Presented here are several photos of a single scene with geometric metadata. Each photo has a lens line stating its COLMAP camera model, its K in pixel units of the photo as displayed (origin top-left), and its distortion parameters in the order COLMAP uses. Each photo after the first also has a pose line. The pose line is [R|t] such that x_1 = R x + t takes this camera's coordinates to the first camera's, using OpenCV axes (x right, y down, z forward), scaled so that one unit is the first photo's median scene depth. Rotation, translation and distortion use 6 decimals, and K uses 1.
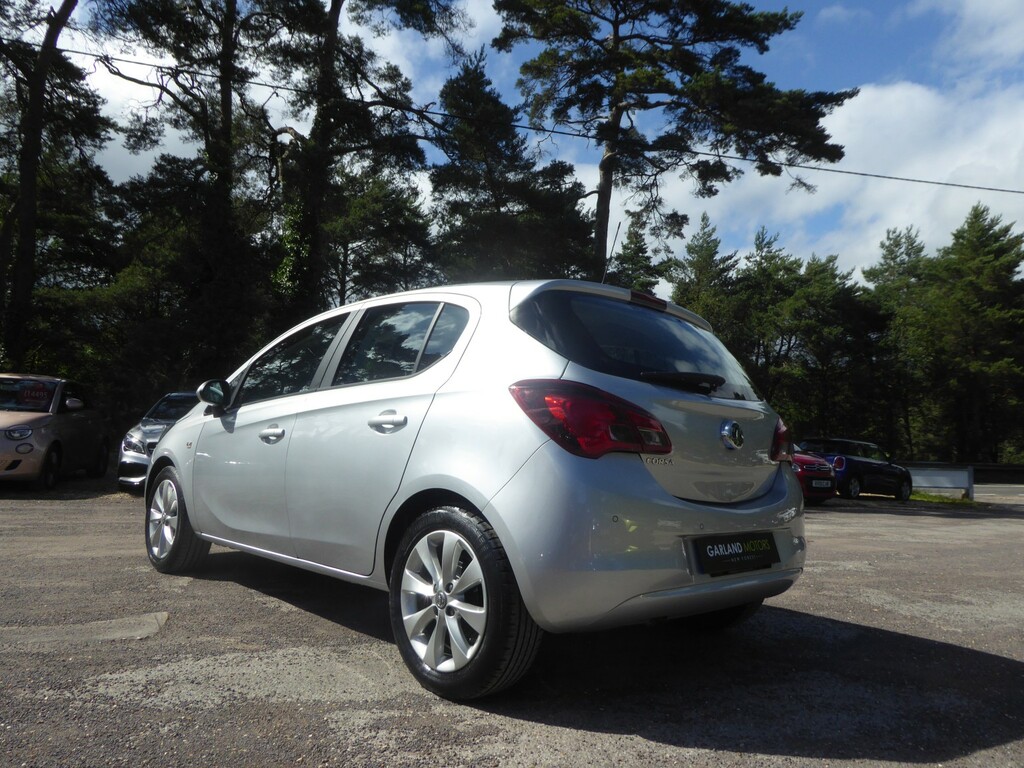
lens RADIAL K [[750.9, 0, 512.0], [0, 750.9, 384.0], [0, 0, 1]] dist [0.000385, -0.006647]
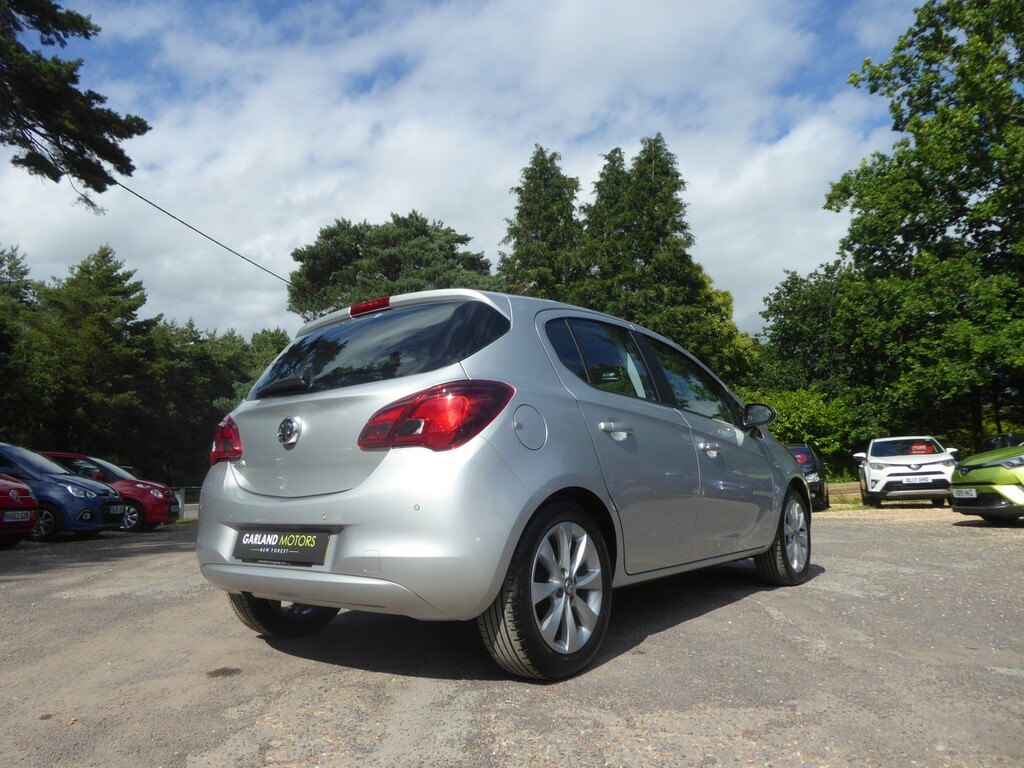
lens RADIAL K [[770.6, 0, 516.2], [0, 770.6, 397.0], [0, 0, 1]] dist [-0.006094, -0.010165]
pose [[0.323361, 0.066406, 0.943943, -0.220755], [-0.045652, 0.997468, -0.054533, 0.008785], [-0.945174, -0.025459, 0.325574, 0.094257]]
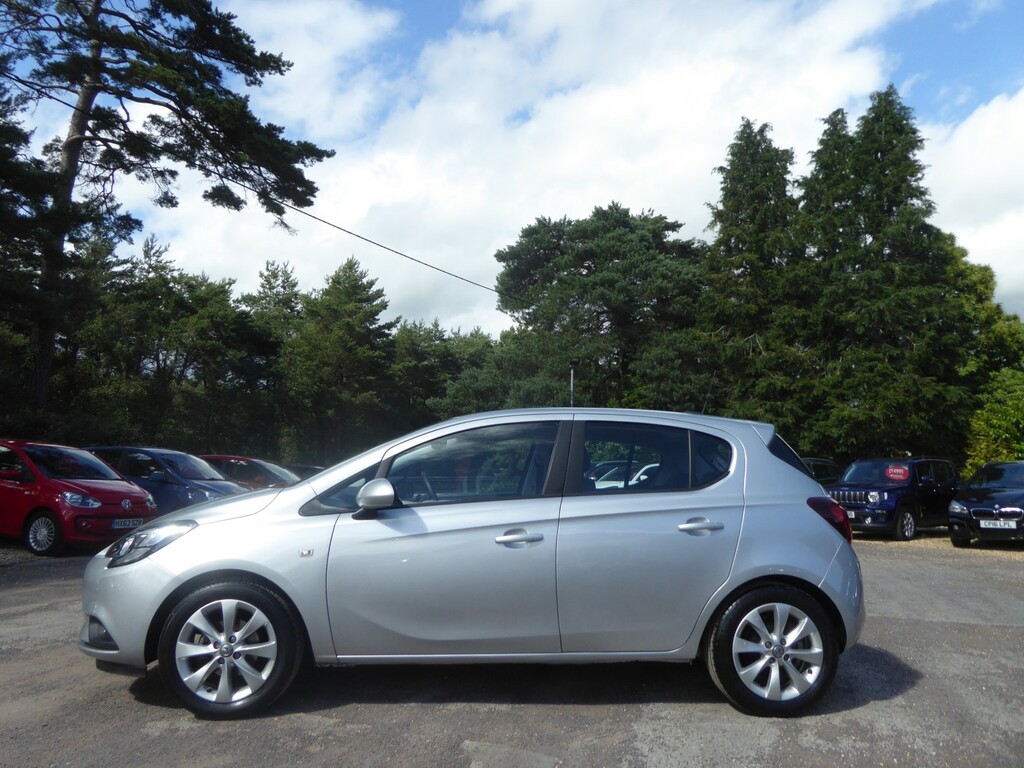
lens RADIAL K [[770.6, 0, 516.2], [0, 770.6, 397.0], [0, 0, 1]] dist [-0.006094, -0.010165]
pose [[0.633547, 0.049135, 0.772142, -0.147458], [-0.052746, 0.998403, -0.020254, -0.010652], [-0.771904, -0.027895, 0.635127, 0.030188]]
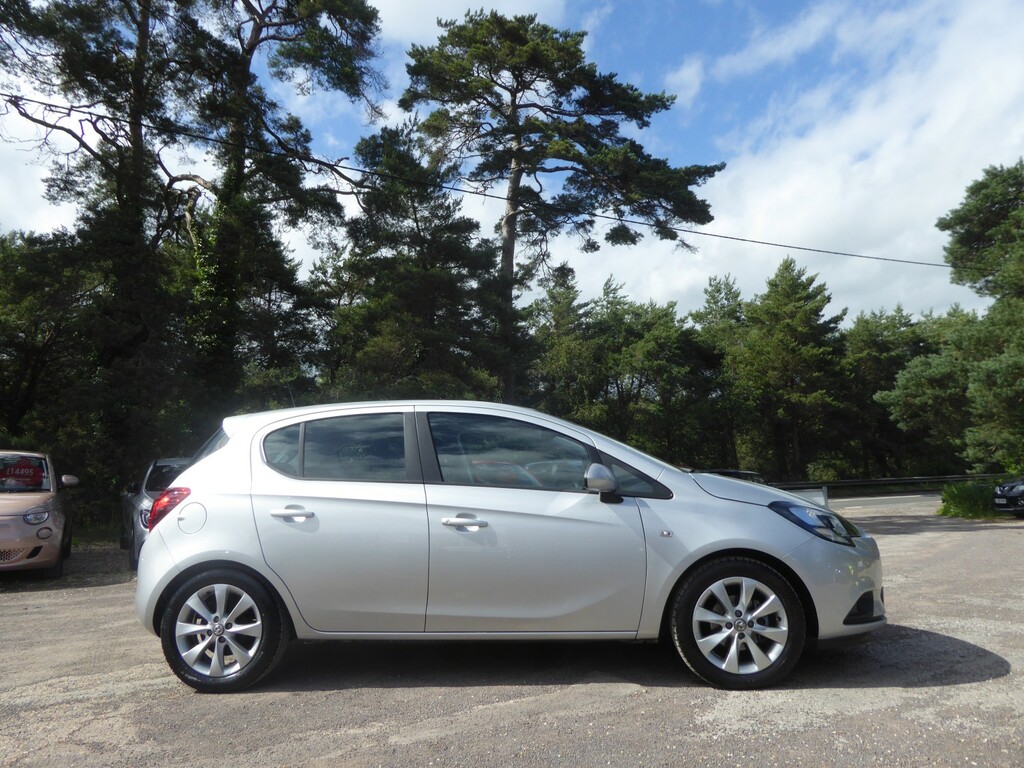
lens RADIAL K [[762.7, 0, 512.0], [0, 762.7, 384.0], [0, 0, 1]] dist [0.008402, -0.000278]
pose [[0.966298, -0.028093, 0.255890, -0.104701], [0.040711, 0.998195, -0.044145, -0.010447], [-0.254188, 0.053075, 0.965697, -0.022567]]
